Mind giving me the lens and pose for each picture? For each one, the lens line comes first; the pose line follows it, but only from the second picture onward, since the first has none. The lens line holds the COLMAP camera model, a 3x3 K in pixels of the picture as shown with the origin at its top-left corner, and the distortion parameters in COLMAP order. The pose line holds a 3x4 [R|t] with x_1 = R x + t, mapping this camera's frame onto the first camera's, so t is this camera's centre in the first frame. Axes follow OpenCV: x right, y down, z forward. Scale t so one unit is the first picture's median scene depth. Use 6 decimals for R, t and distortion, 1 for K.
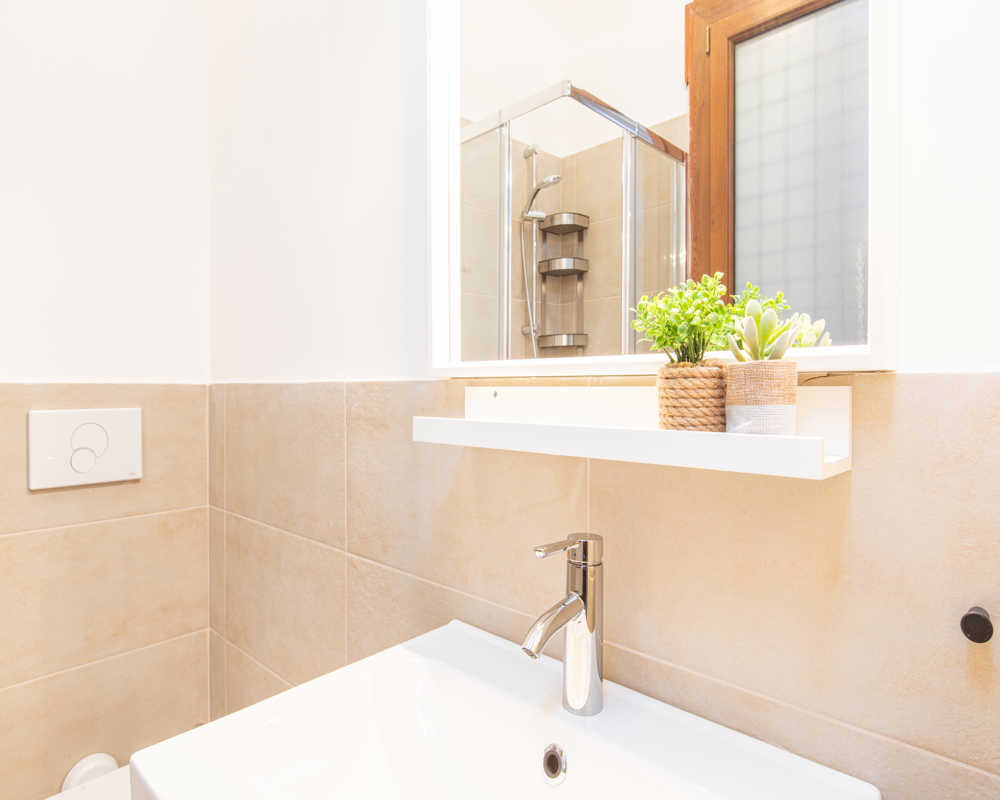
lens RADIAL K [[594.6, 0, 495.2], [0, 594.6, 396.9], [0, 0, 1]] dist [-0.003818, -0.000008]
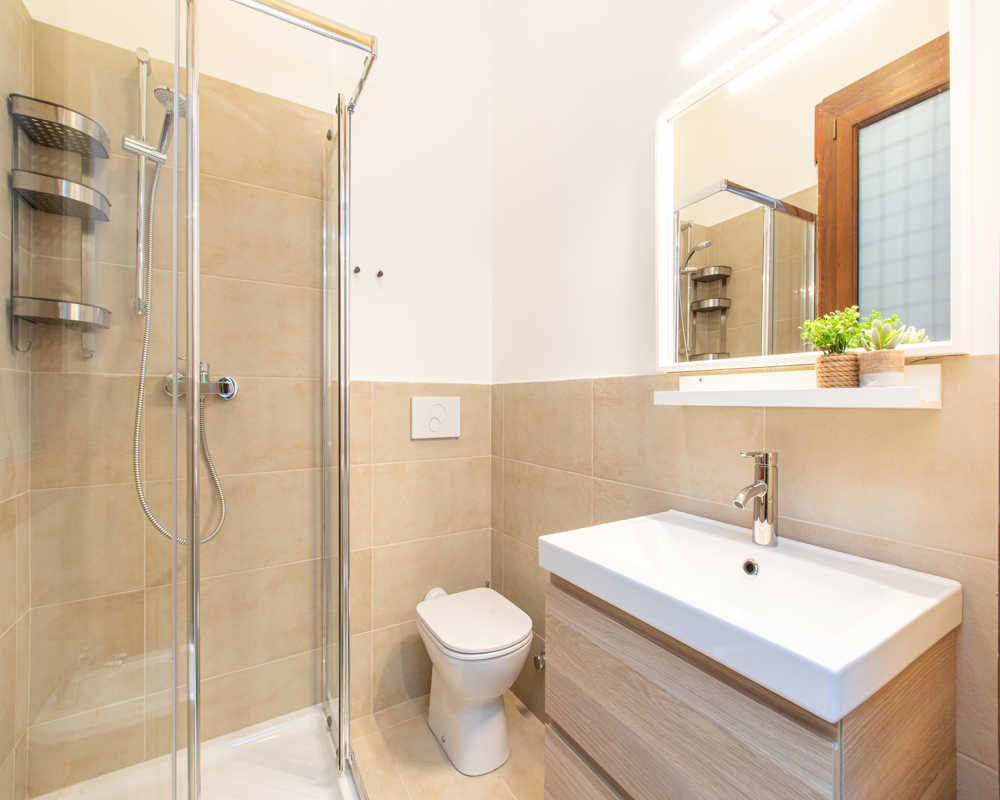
lens RADIAL K [[445.5, 0, 490.8], [0, 445.5, 397.5], [0, 0, 1]] dist [0.000811, -0.000748]
pose [[0.953940, 0.007382, -0.299908, -0.146412], [-0.014308, 0.999679, -0.020906, 0.062328], [0.299657, 0.024234, 0.953739, -0.337383]]
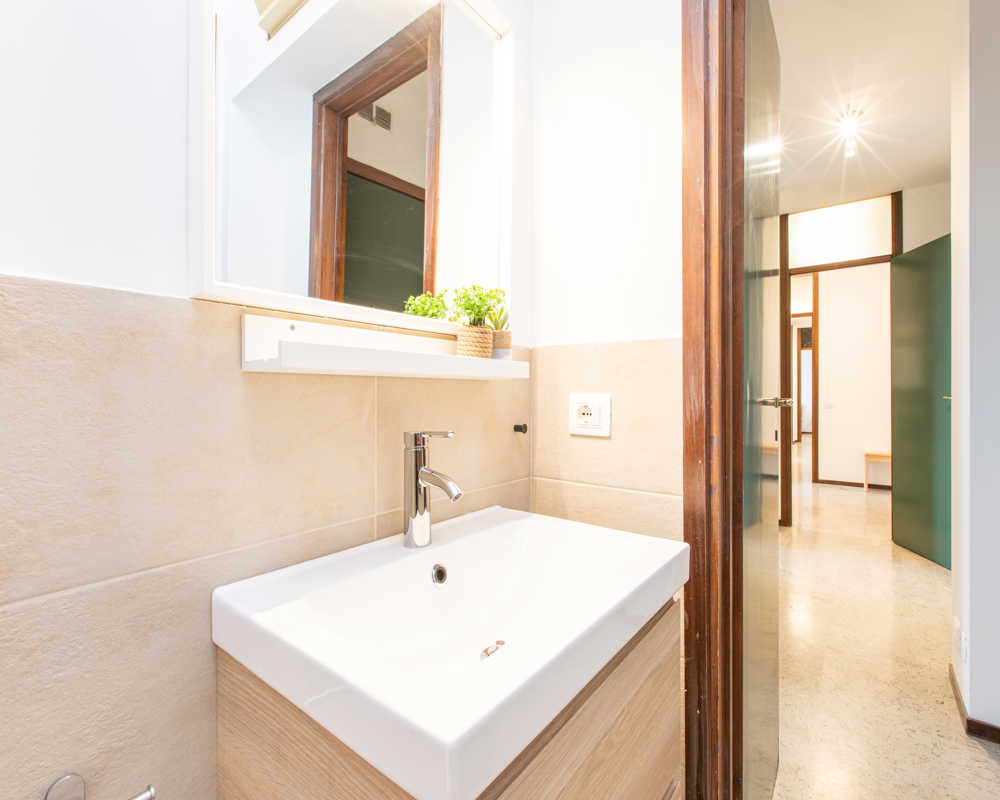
lens RADIAL K [[459.6, 0, 521.3], [0, 459.6, 390.3], [0, 0, 1]] dist [-0.001042, -0.000208]
pose [[-0.107334, 0.012028, 0.994150, -0.620188], [0.022016, 0.999710, -0.009718, 0.089861], [-0.993979, 0.020844, -0.107568, 0.510285]]
